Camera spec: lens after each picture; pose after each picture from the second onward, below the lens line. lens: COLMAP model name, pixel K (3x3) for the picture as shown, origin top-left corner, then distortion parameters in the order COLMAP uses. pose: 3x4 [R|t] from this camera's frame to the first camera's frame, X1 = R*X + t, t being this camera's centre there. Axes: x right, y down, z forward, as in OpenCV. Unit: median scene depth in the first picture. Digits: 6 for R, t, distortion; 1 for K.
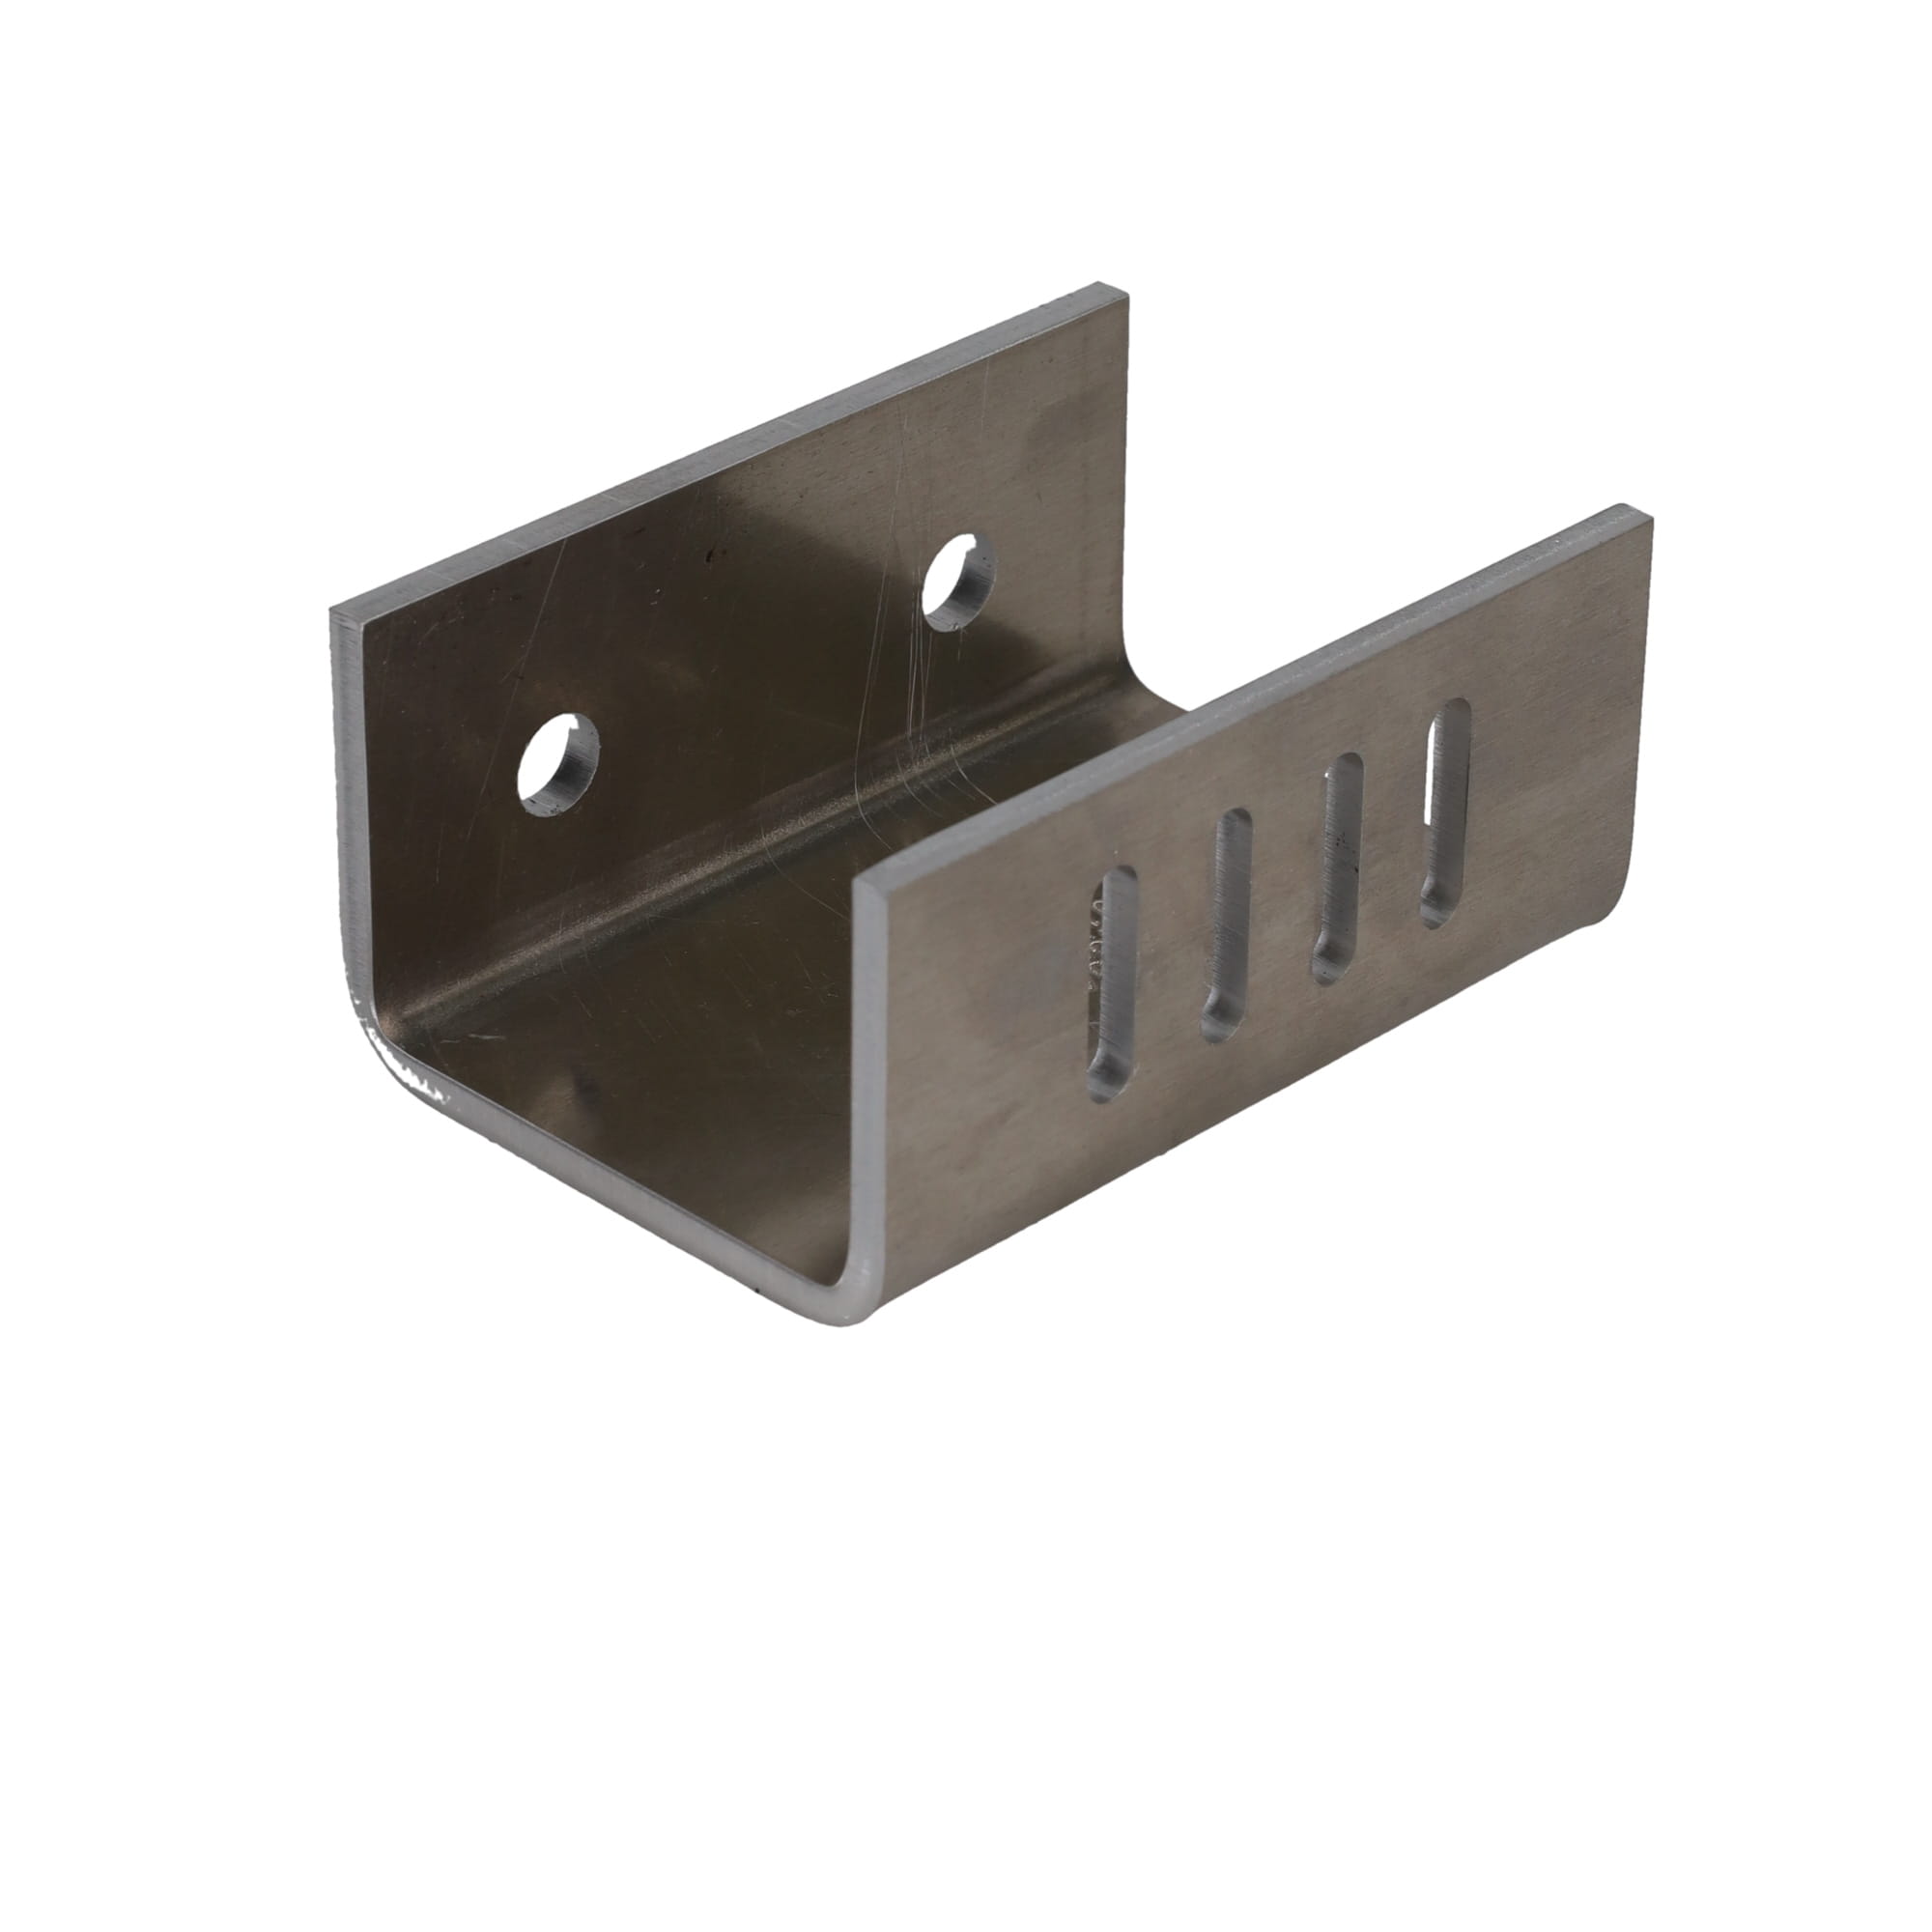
lens RADIAL K [[6935.1, 0, 976.5], [0, 6935.1, 969.3], [0, 0, 1]] dist [0.257612, 0.000000]
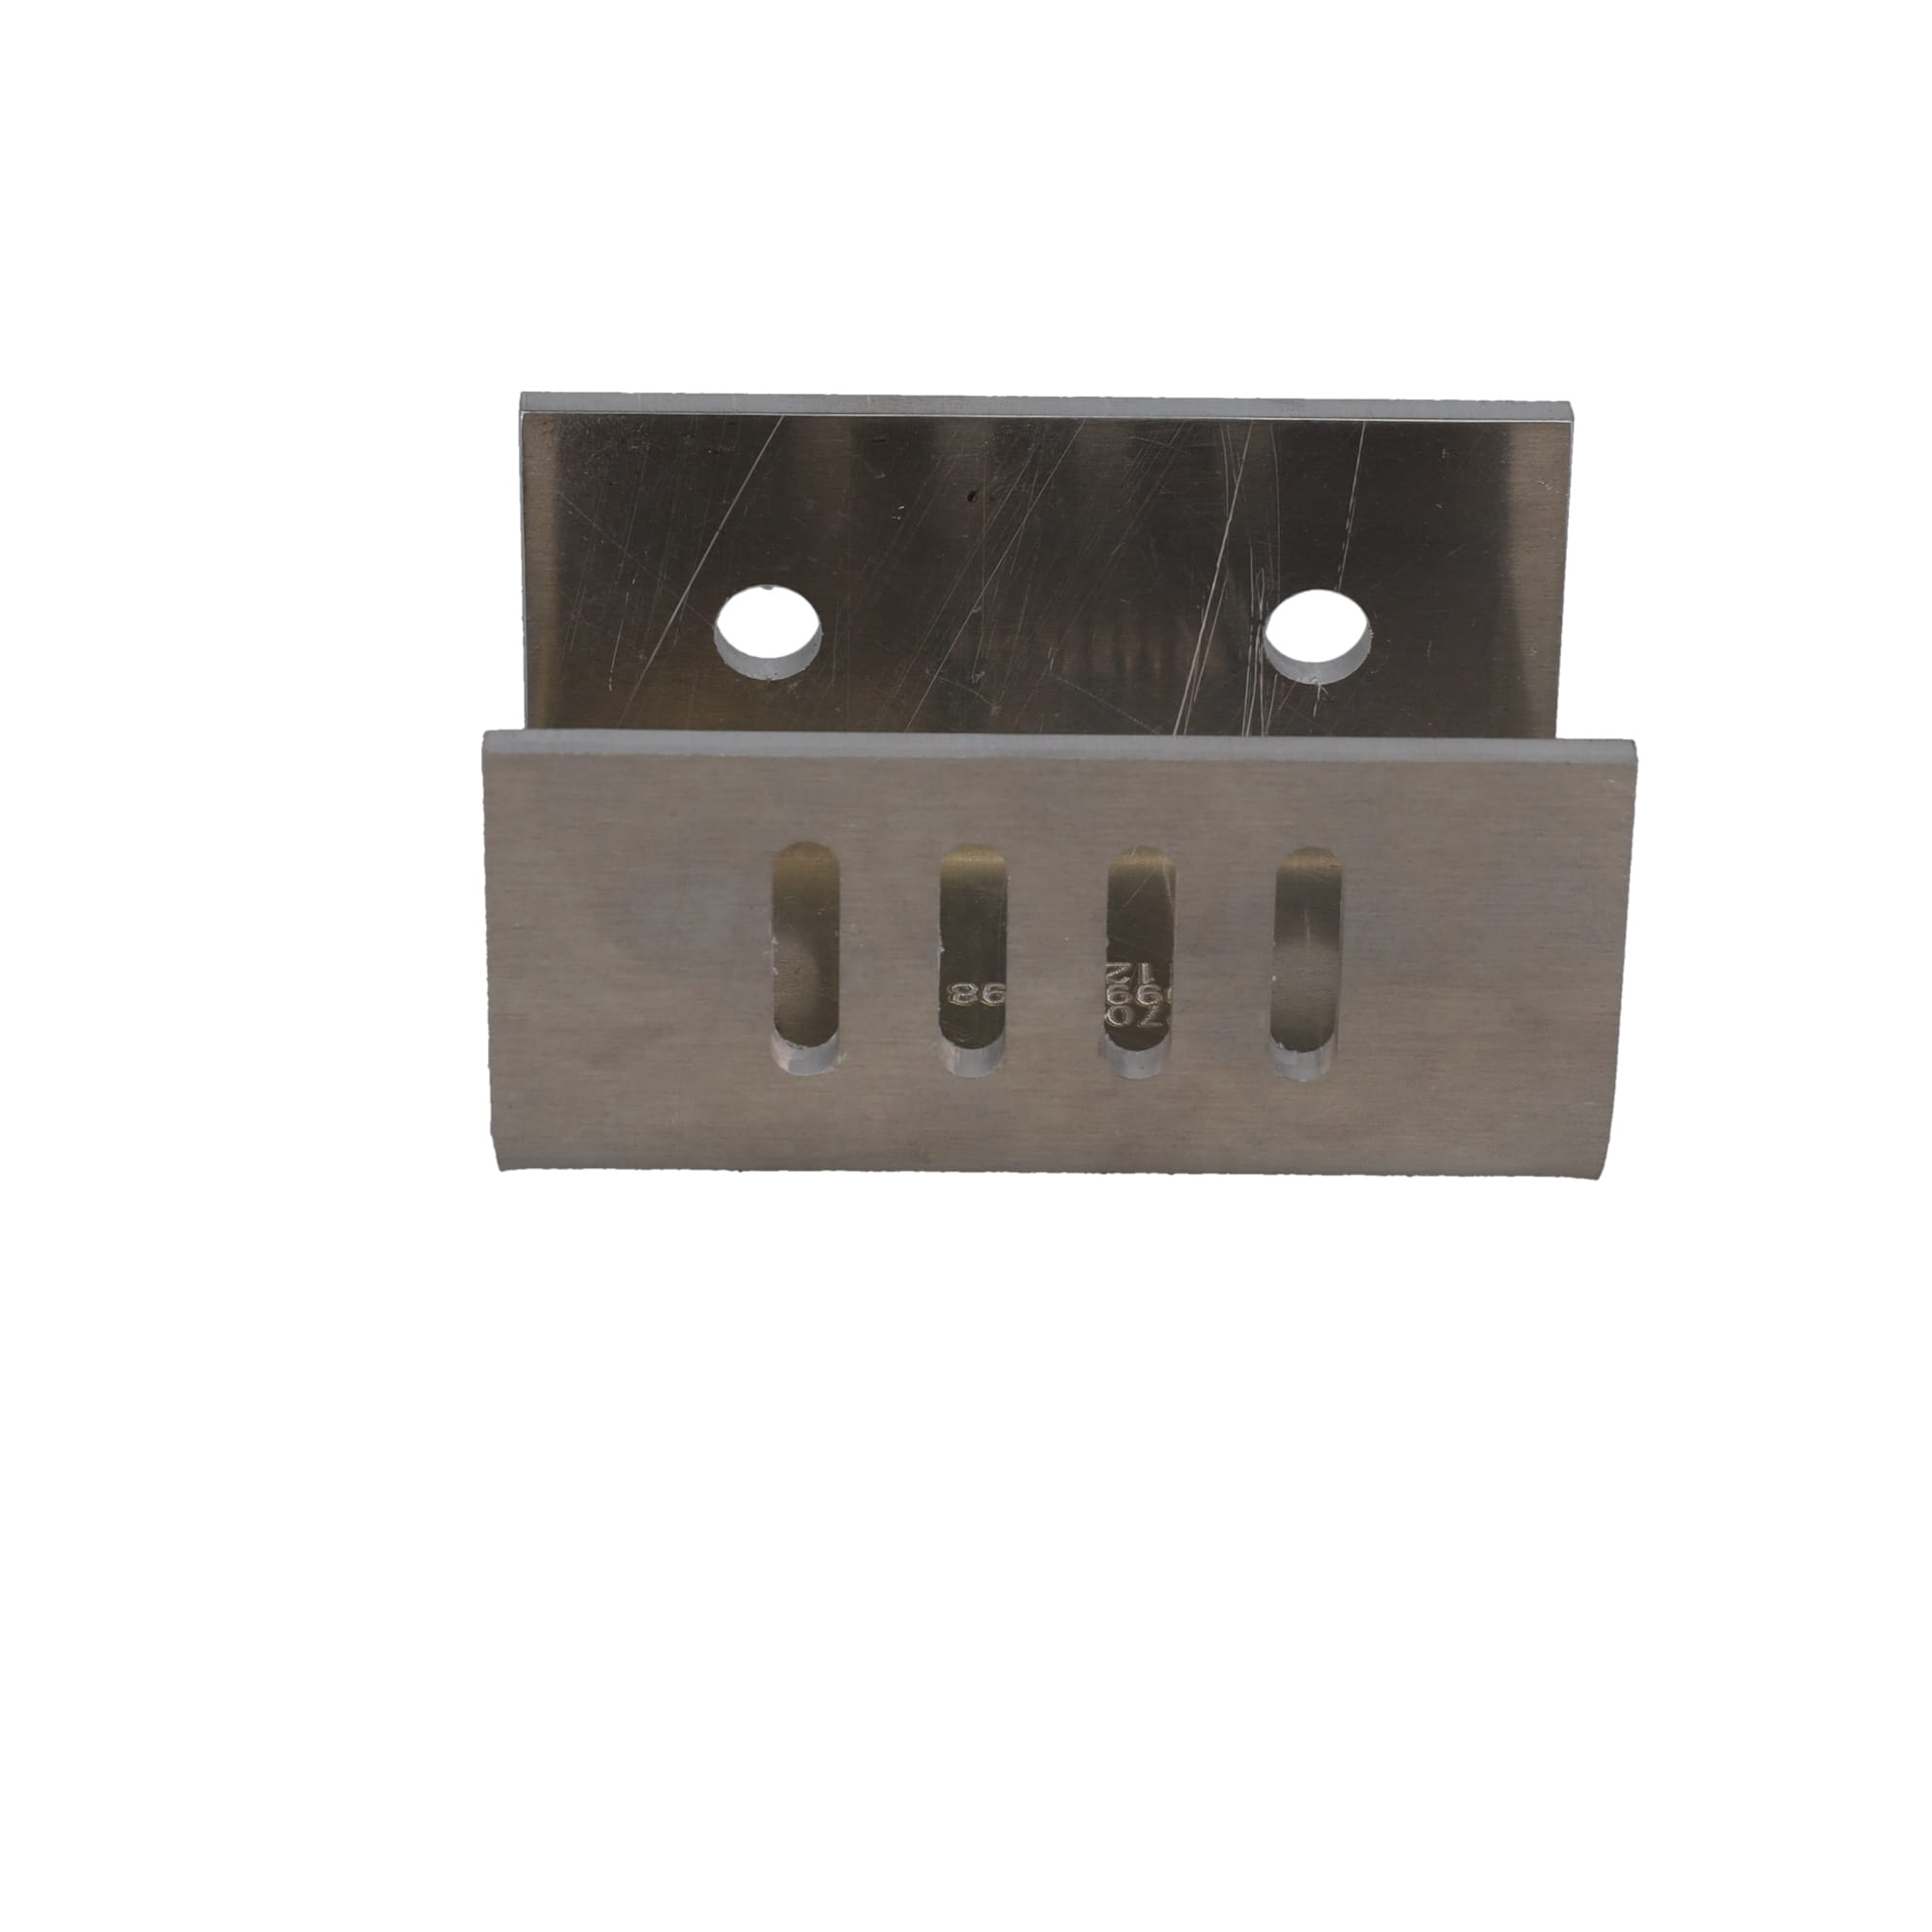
lens RADIAL K [[6935.1, 0, 954.8], [0, 6935.1, 953.3], [0, 0, 1]] dist [0.257612, 0.000000]
pose [[0.706442, 0.354215, -0.612758, 0.613879], [-0.362409, 0.924683, 0.116711, -0.116727], [0.607947, 0.139619, 0.781605, 0.215171]]
